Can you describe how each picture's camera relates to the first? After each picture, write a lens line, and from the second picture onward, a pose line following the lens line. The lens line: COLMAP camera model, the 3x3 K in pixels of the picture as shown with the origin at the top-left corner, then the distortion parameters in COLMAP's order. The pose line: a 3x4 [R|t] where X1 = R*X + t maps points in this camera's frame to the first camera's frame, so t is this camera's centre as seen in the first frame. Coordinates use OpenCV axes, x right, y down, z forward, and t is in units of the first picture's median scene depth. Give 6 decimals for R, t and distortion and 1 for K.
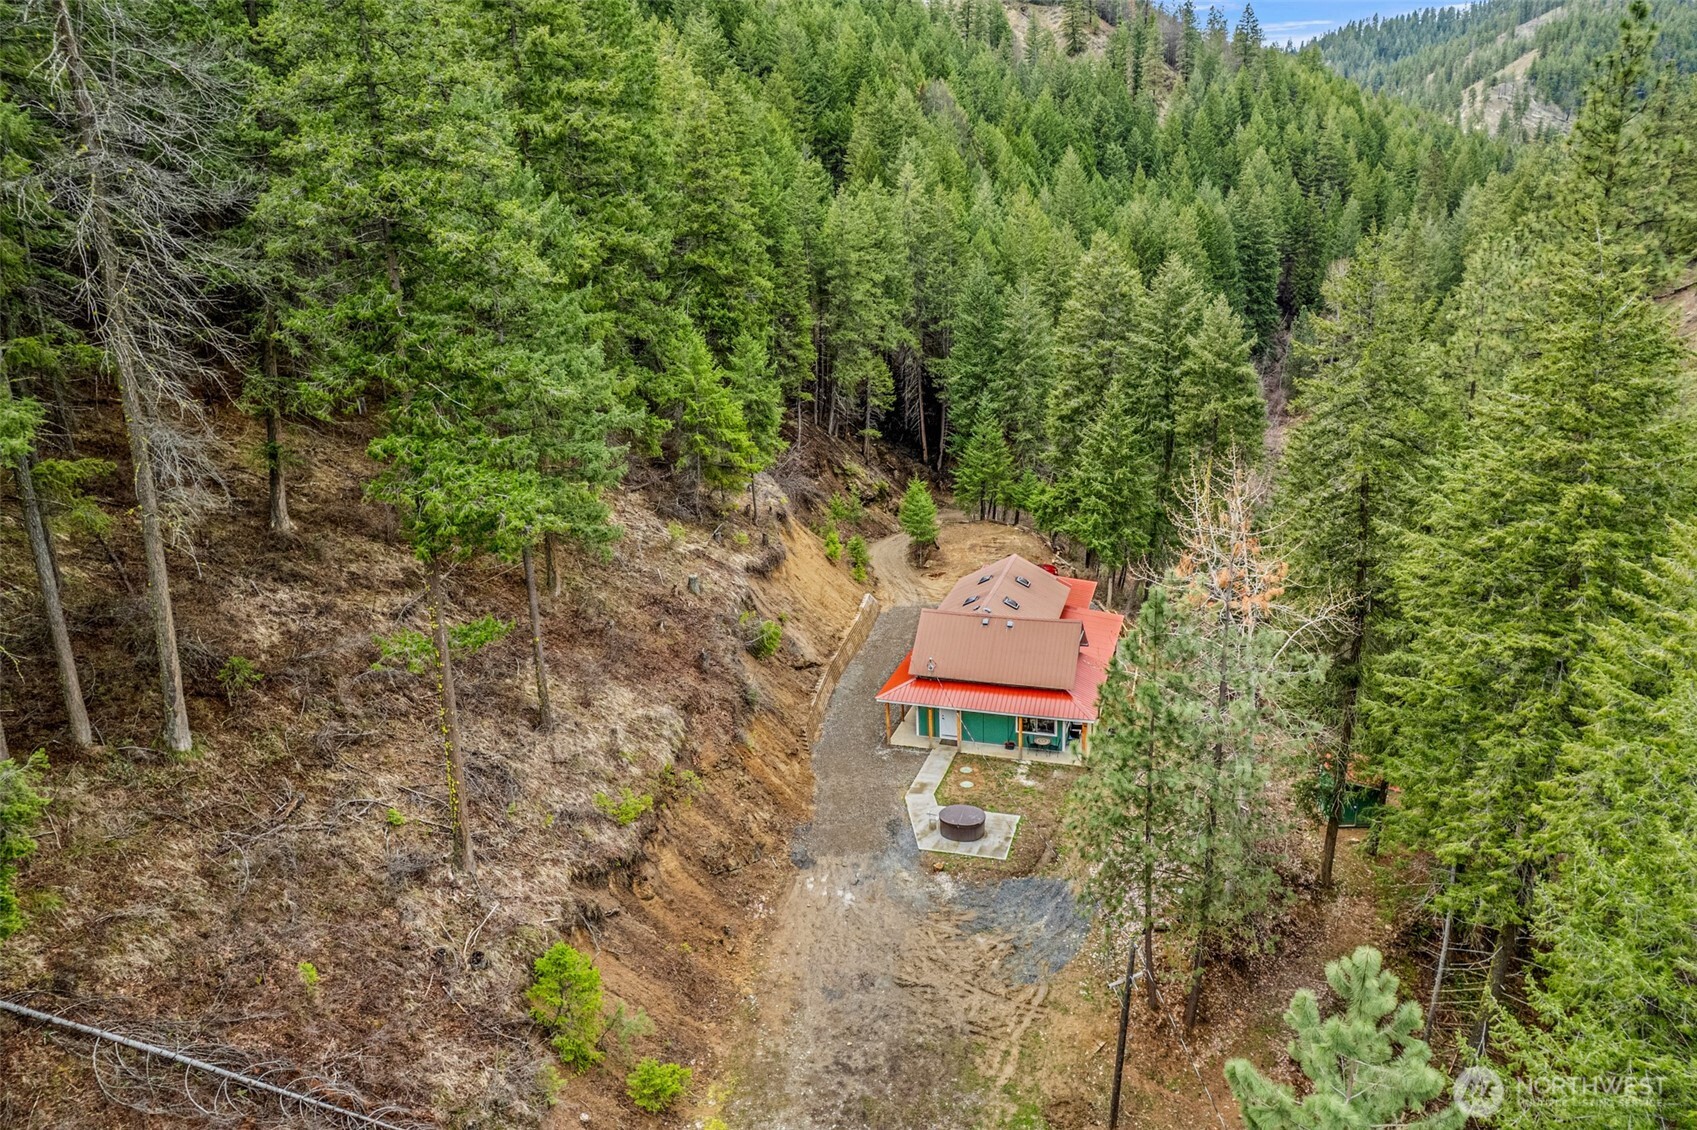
lens RADIAL K [[1109.5, 0, 843.4], [0, 1109.5, 582.7], [0, 0, 1]] dist [-0.030331, 0.013801]
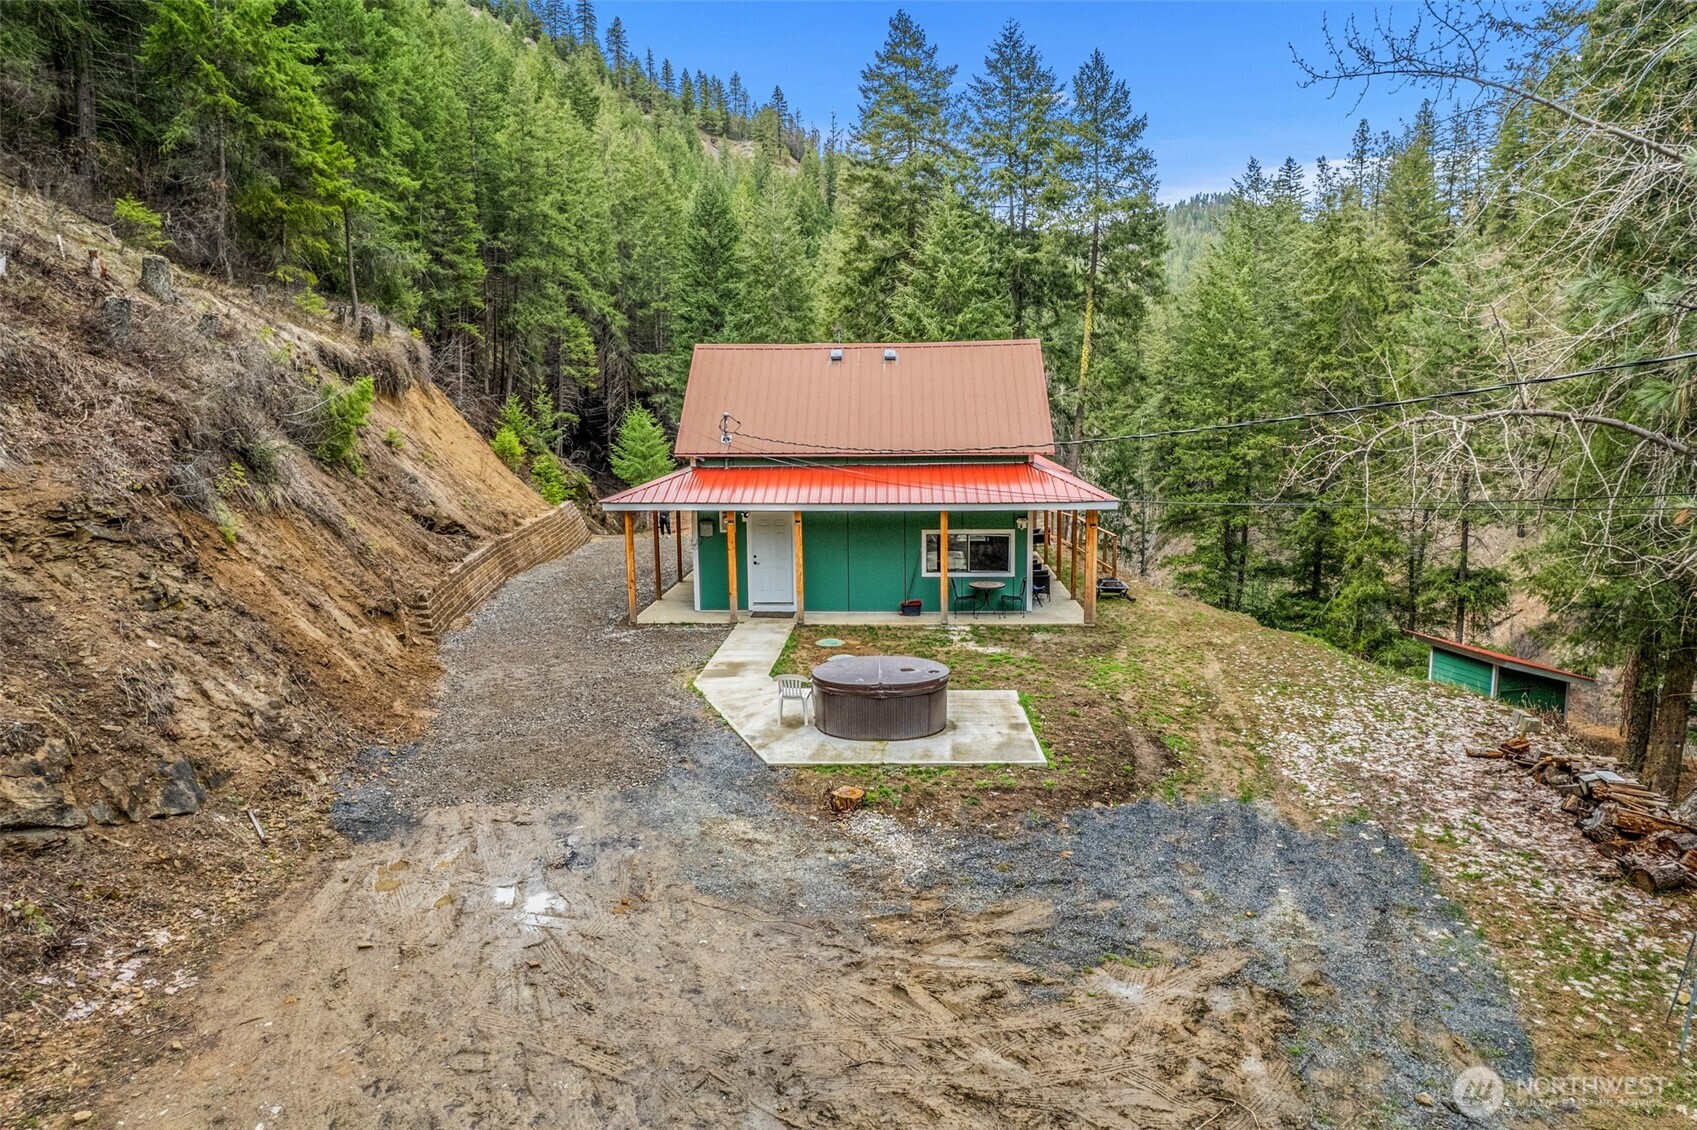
lens RADIAL K [[1109.5, 0, 836.9], [0, 1109.5, 561.1], [0, 0, 1]] dist [-0.030331, 0.013801]
pose [[0.963272, -0.004120, 0.268494, 0.002300], [0.051215, 0.984346, -0.168639, 0.212834], [-0.263597, 0.176197, 0.948405, 0.613952]]
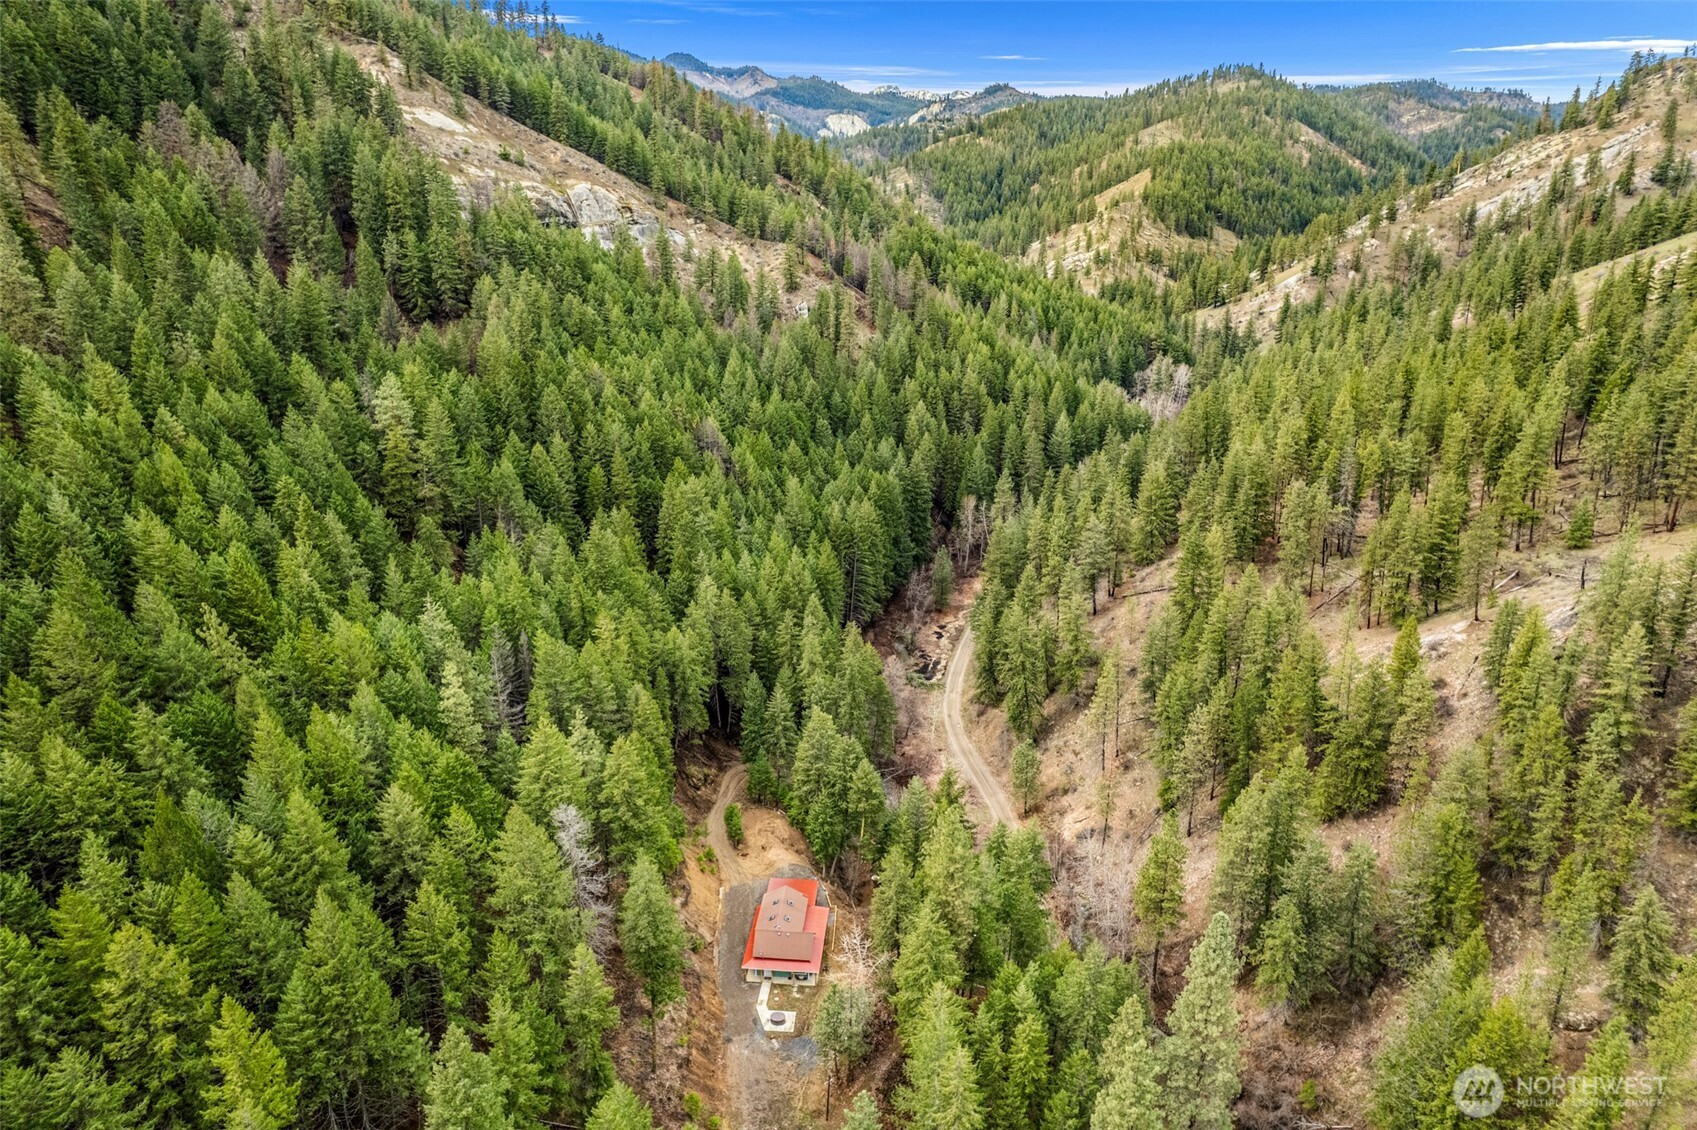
lens RADIAL K [[1109.5, 0, 848.1], [0, 1109.5, 552.8], [0, 0, 1]] dist [-0.030331, 0.013801]
pose [[0.968487, -0.035258, 0.246556, -0.377164], [0.031440, 0.999317, 0.019403, -1.028958], [-0.247072, -0.011040, 0.968934, -1.824995]]
